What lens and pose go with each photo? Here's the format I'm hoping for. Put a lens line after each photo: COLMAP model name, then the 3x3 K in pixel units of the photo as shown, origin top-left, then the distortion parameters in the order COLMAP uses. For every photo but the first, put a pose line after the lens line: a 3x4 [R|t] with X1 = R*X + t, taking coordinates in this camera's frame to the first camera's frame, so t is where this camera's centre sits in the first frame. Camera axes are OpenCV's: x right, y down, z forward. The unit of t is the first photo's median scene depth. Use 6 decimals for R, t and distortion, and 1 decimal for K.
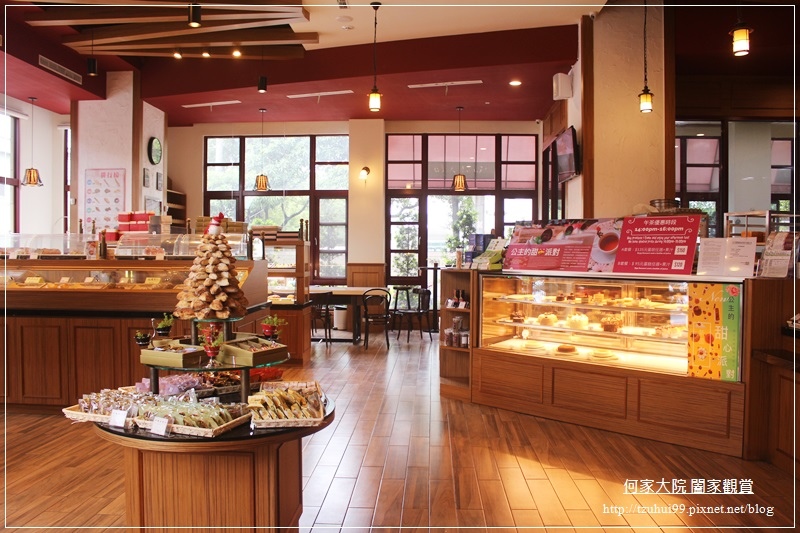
lens RADIAL K [[672.2, 0, 400.0], [0, 672.2, 266.5], [0, 0, 1]] dist [-0.147056, 0.133502]
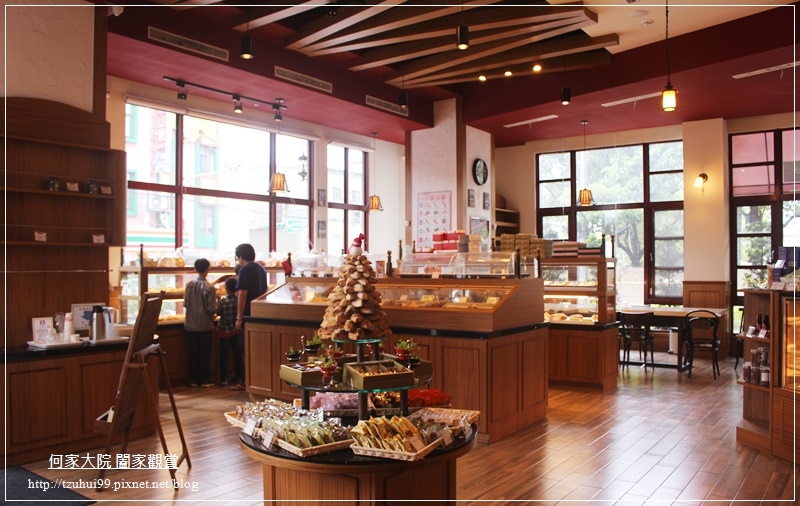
lens RADIAL K [[669.7, 0, 400.5], [0, 669.7, 268.3], [0, 0, 1]] dist [-0.146978, 0.142263]
pose [[0.836368, -0.005685, -0.548140, 0.119249], [-0.005965, 0.999793, -0.019472, -0.003342], [0.548137, 0.019556, 0.836160, 0.069847]]
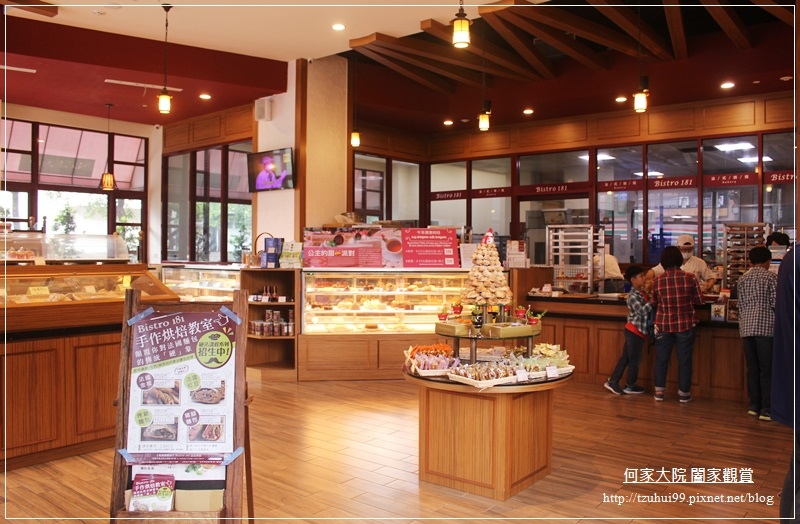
lens RADIAL K [[670.3, 0, 399.5], [0, 670.3, 251.4], [0, 0, 1]] dist [-0.085864, 0.003206]
pose [[0.582912, -0.002732, 0.812531, -0.551629], [0.018362, 0.999783, -0.009811, -0.007608], [-0.812328, 0.020638, 0.582836, 0.122120]]
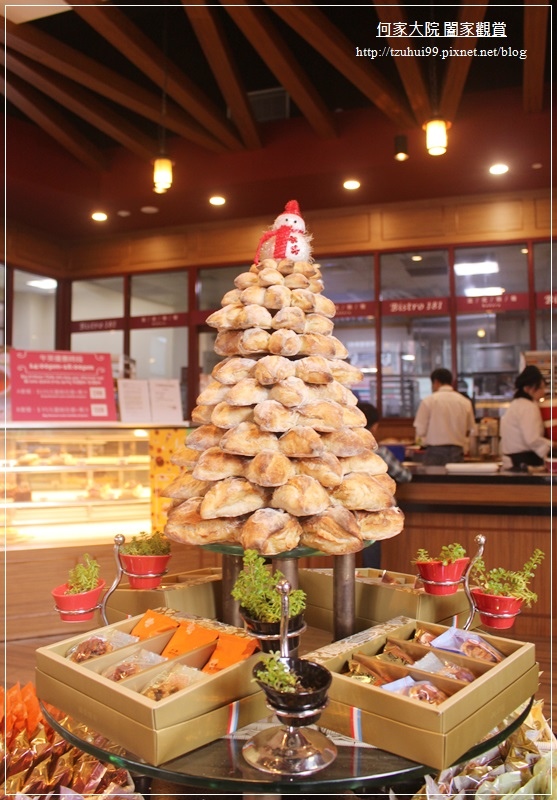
lens RADIAL K [[698.0, 0, 277.7], [0, 698.0, 374.5], [0, 0, 1]] dist [-0.139491, 0.095598]
pose [[0.288222, 0.052551, 0.956121, -0.217820], [0.027472, 0.997628, -0.063114, 0.008475], [-0.957170, 0.044458, 0.286094, 0.328413]]
